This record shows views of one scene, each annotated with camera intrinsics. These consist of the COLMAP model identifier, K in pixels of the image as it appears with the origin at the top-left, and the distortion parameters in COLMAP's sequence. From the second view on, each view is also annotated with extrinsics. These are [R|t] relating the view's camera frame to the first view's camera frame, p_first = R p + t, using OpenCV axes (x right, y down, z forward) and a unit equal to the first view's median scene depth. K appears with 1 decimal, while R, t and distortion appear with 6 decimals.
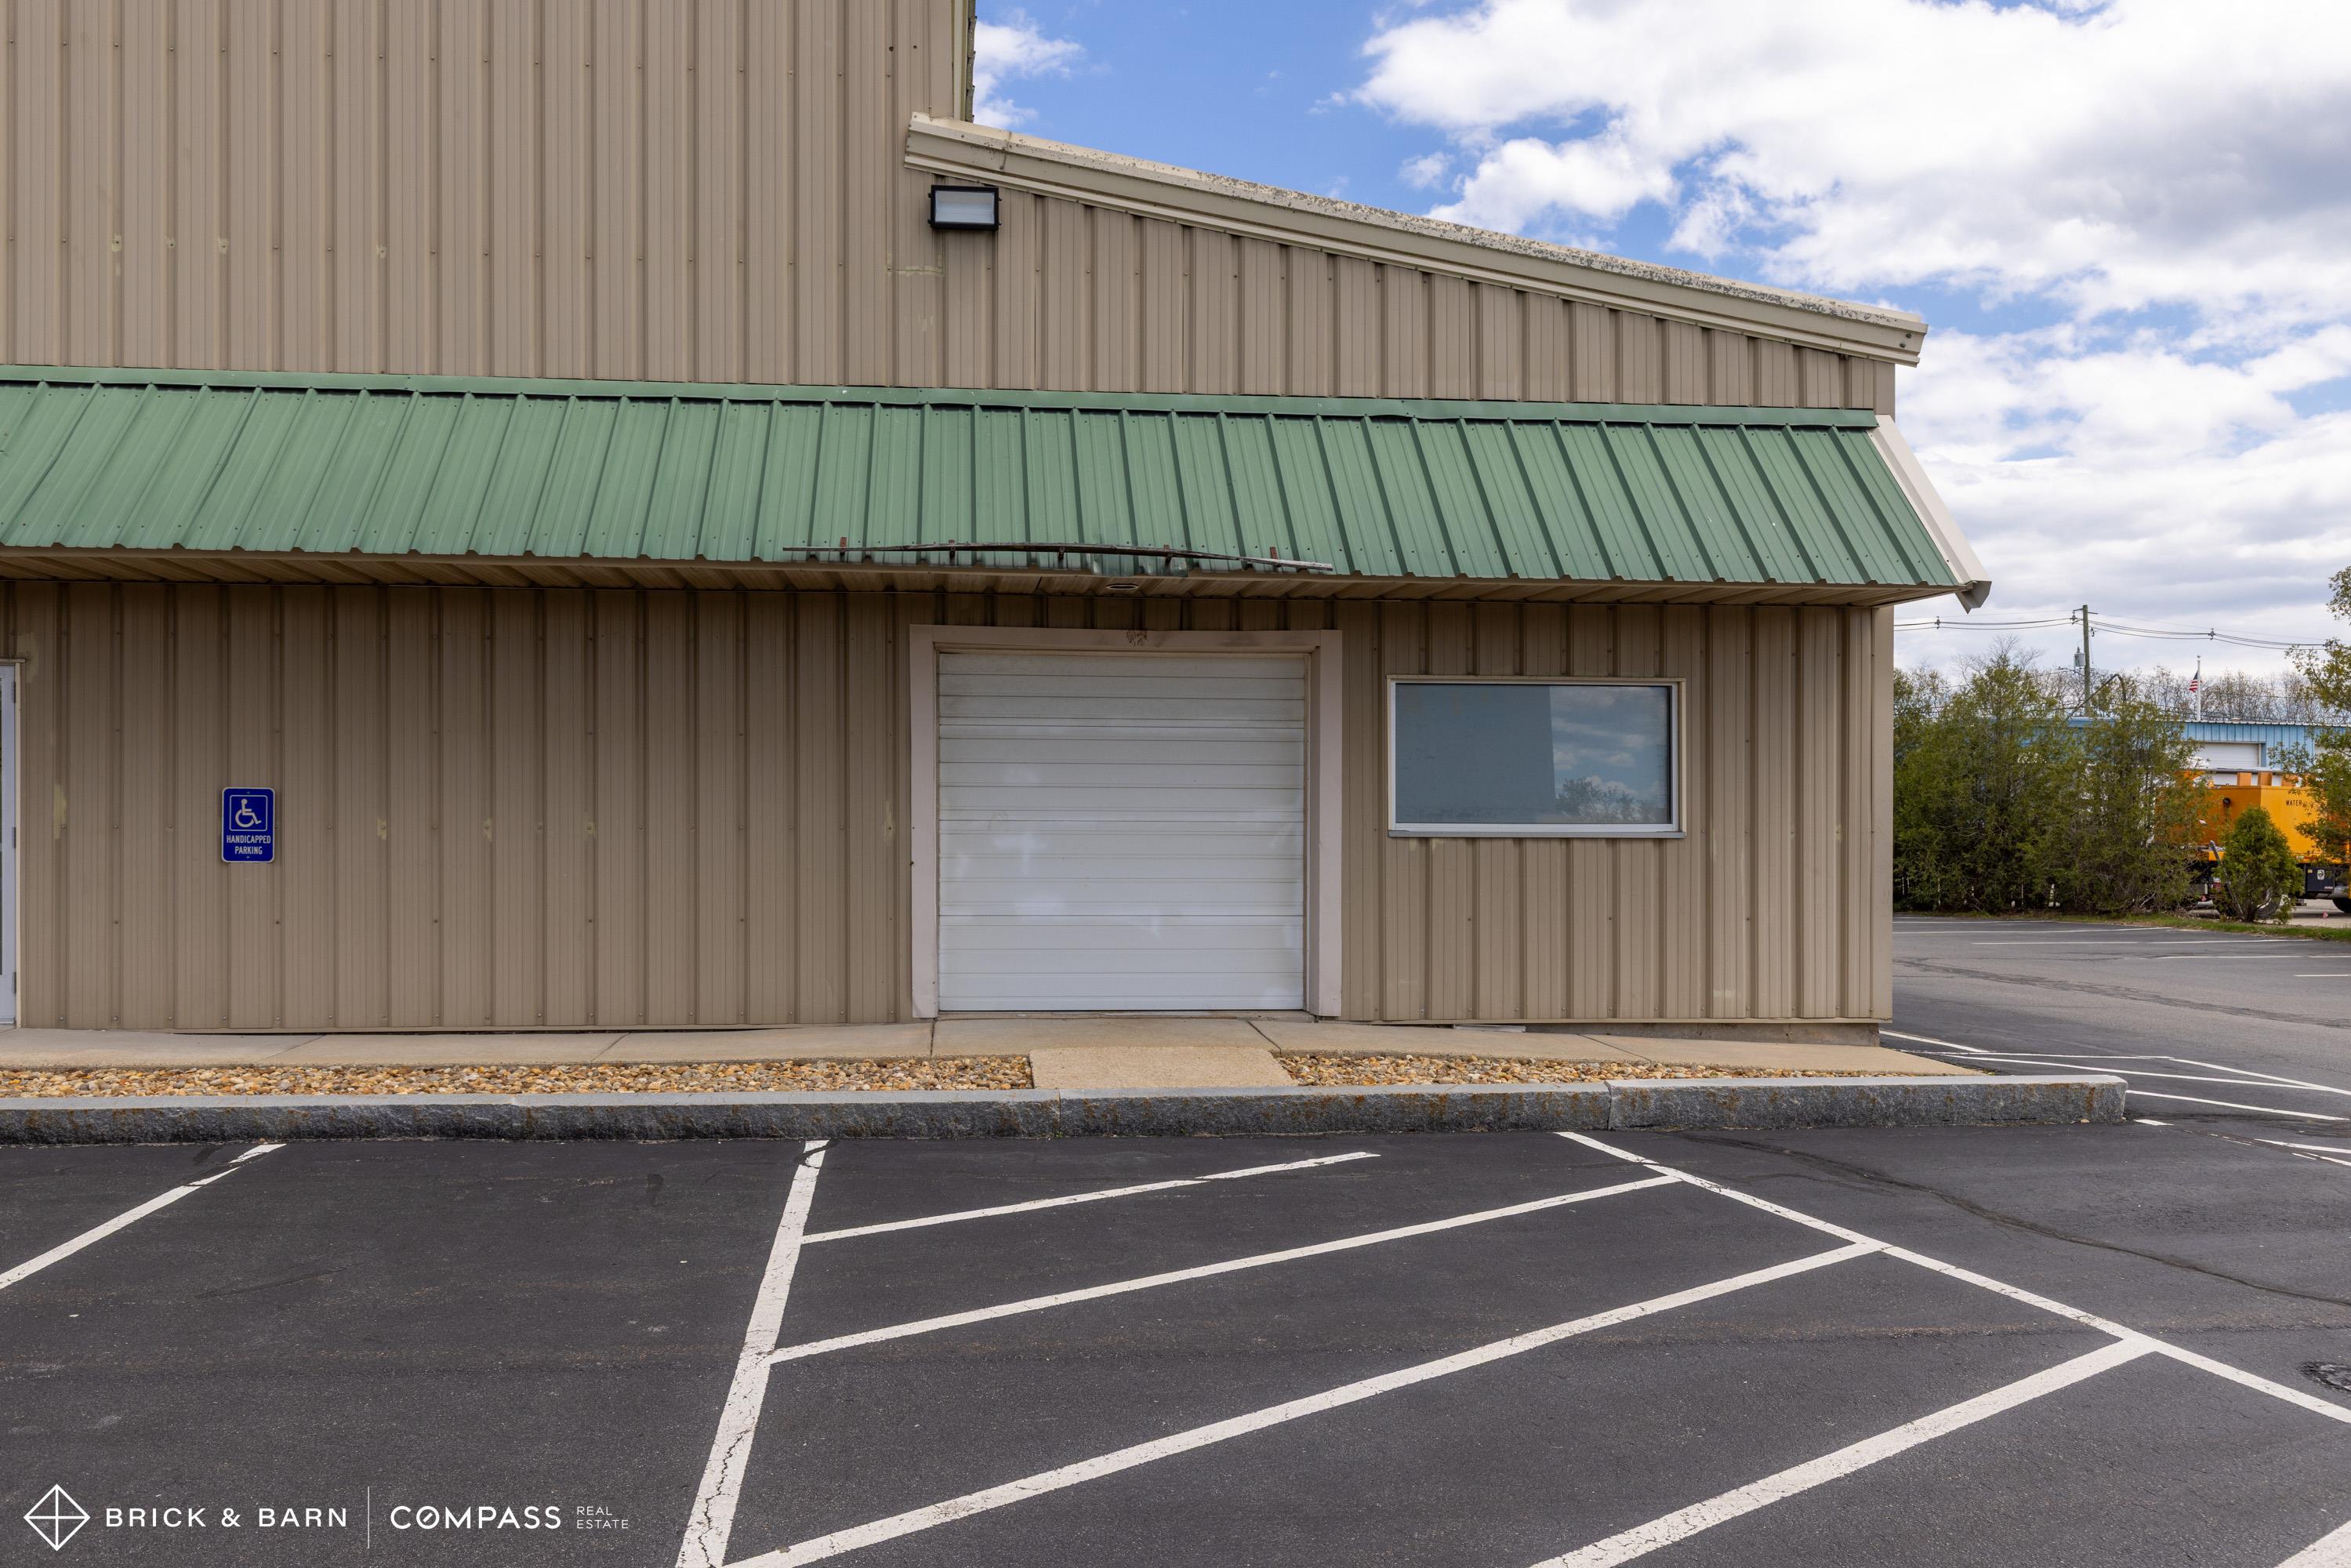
lens RADIAL K [[1783.0, 0, 1175.7], [0, 1783.0, 842.6], [0, 0, 1]] dist [0.006095, -0.004000]
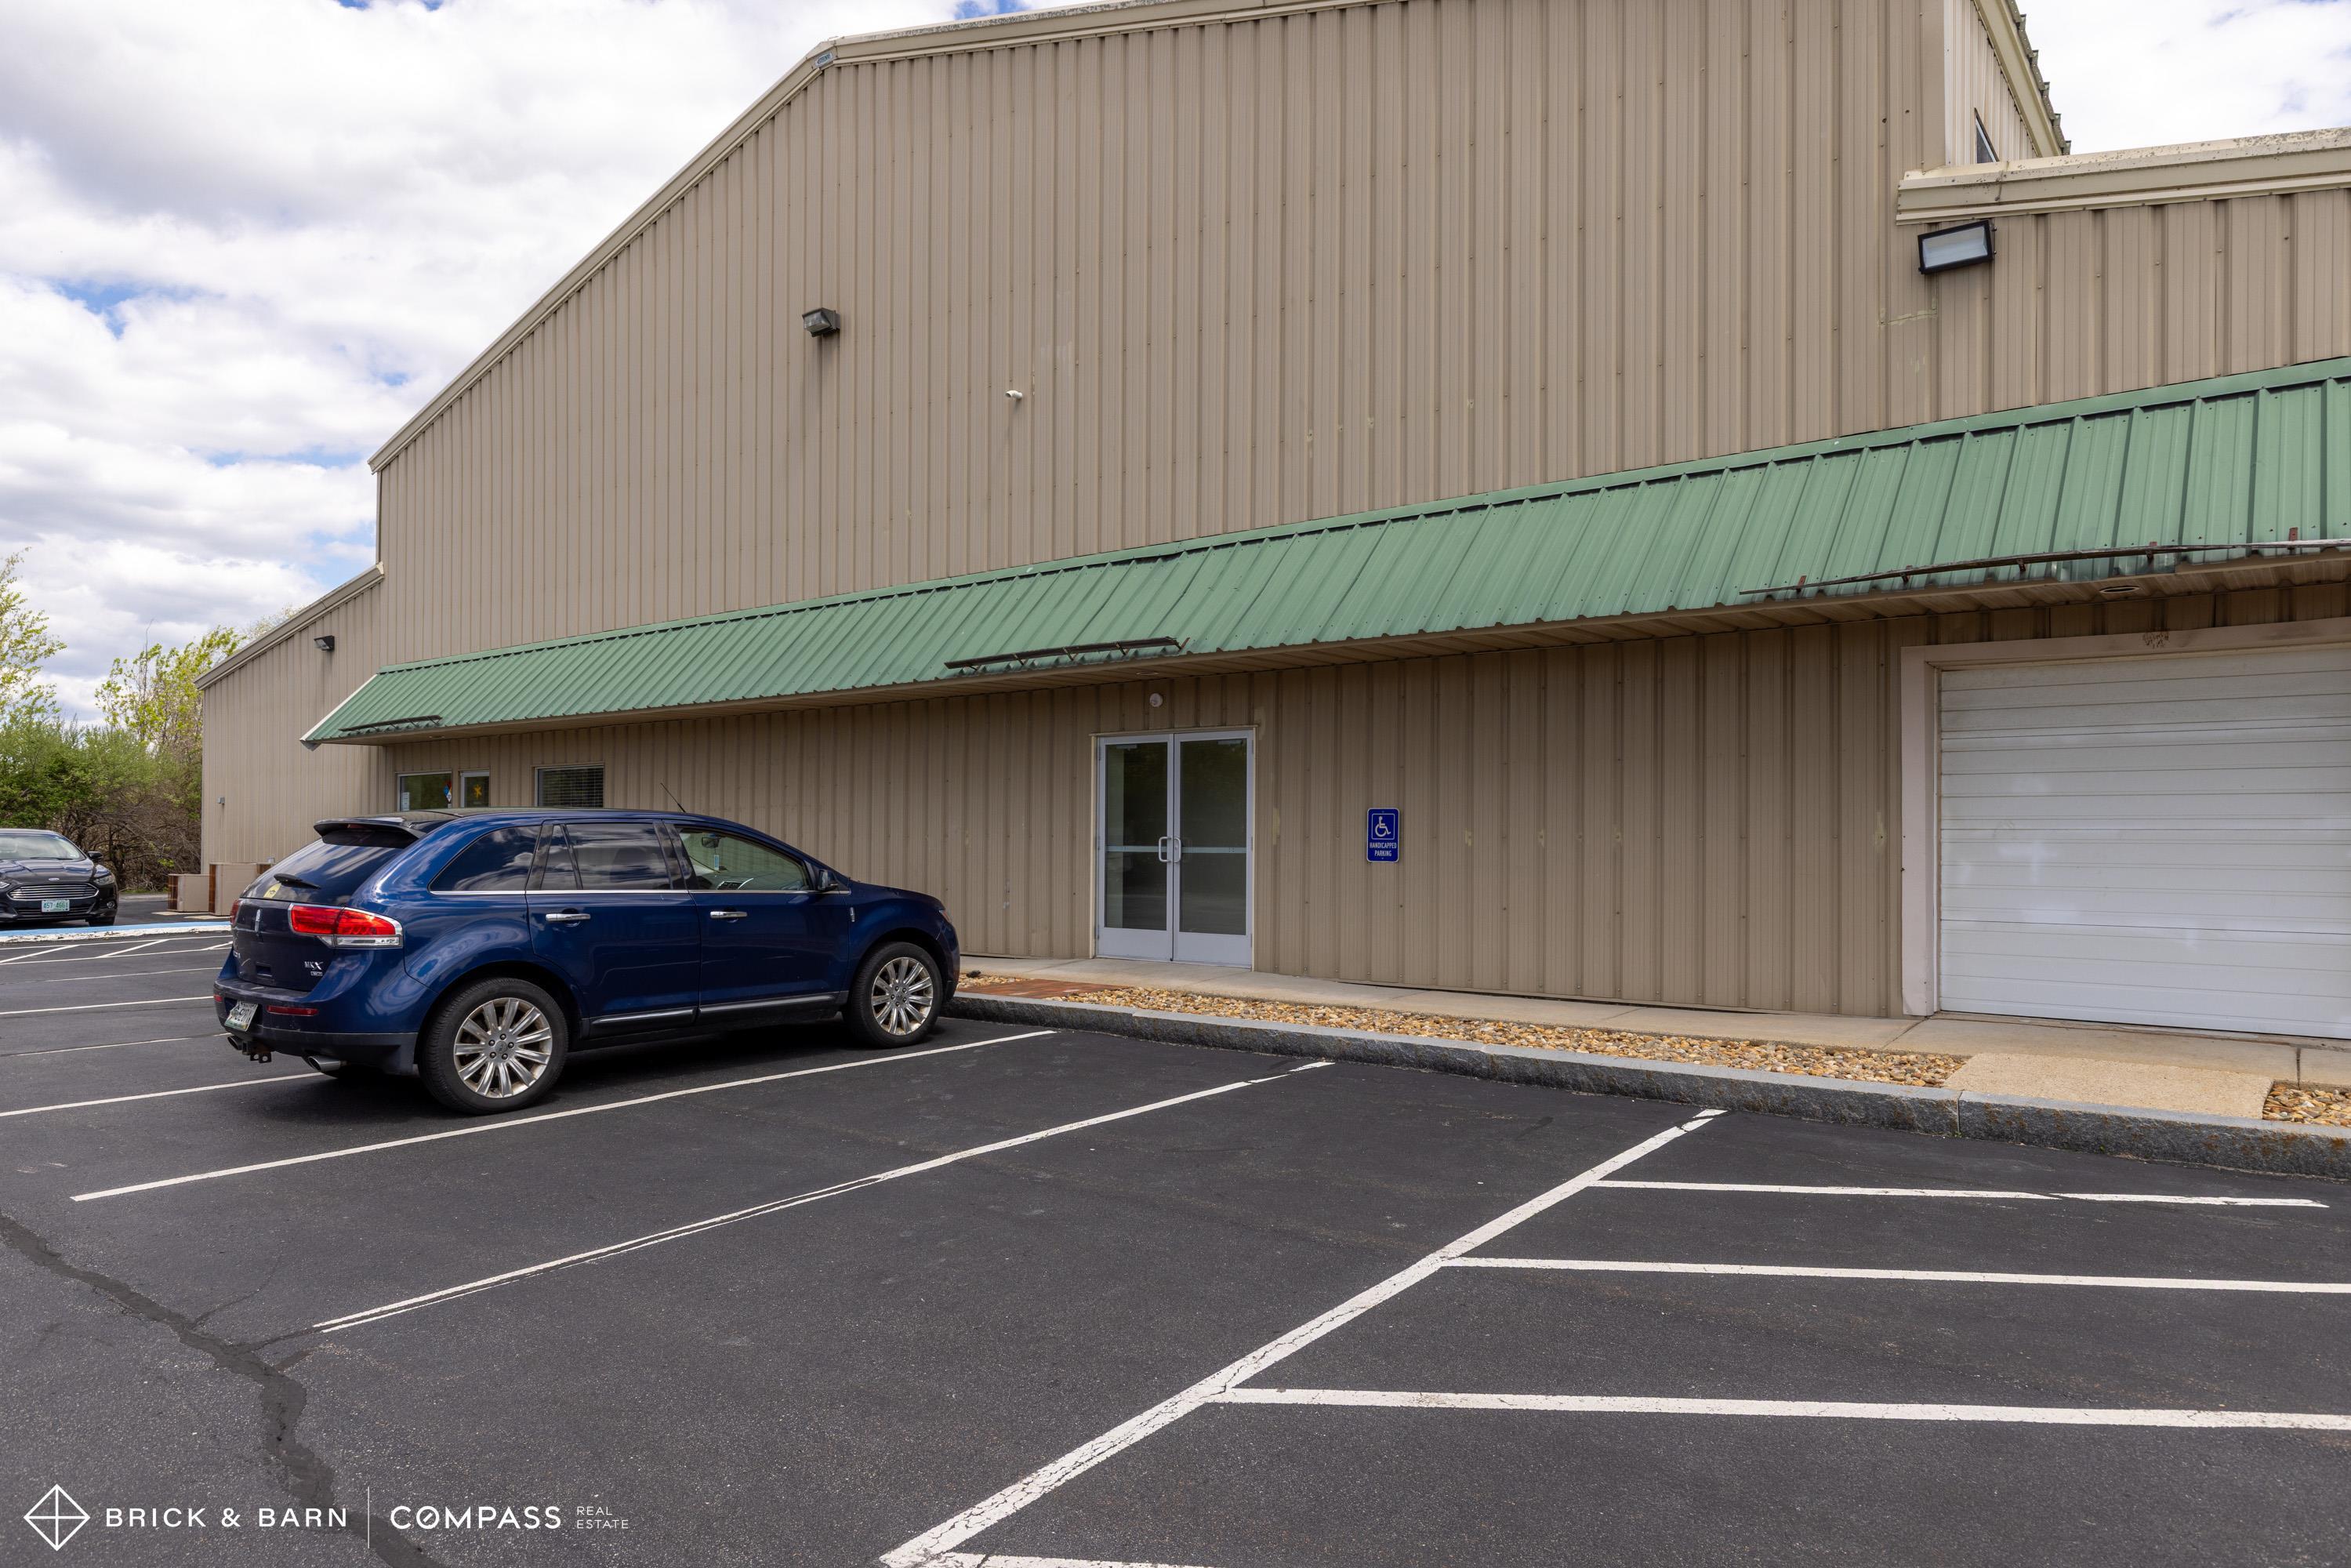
lens RADIAL K [[1481.6, 0, 1174.9], [0, 1481.6, 827.6], [0, 0, 1]] dist [0.003086, -0.001709]
pose [[0.721444, -0.005794, -0.692448, 0.161582], [-0.005970, 0.999876, -0.014587, 0.001989], [0.692447, 0.014658, 0.721320, 0.058073]]
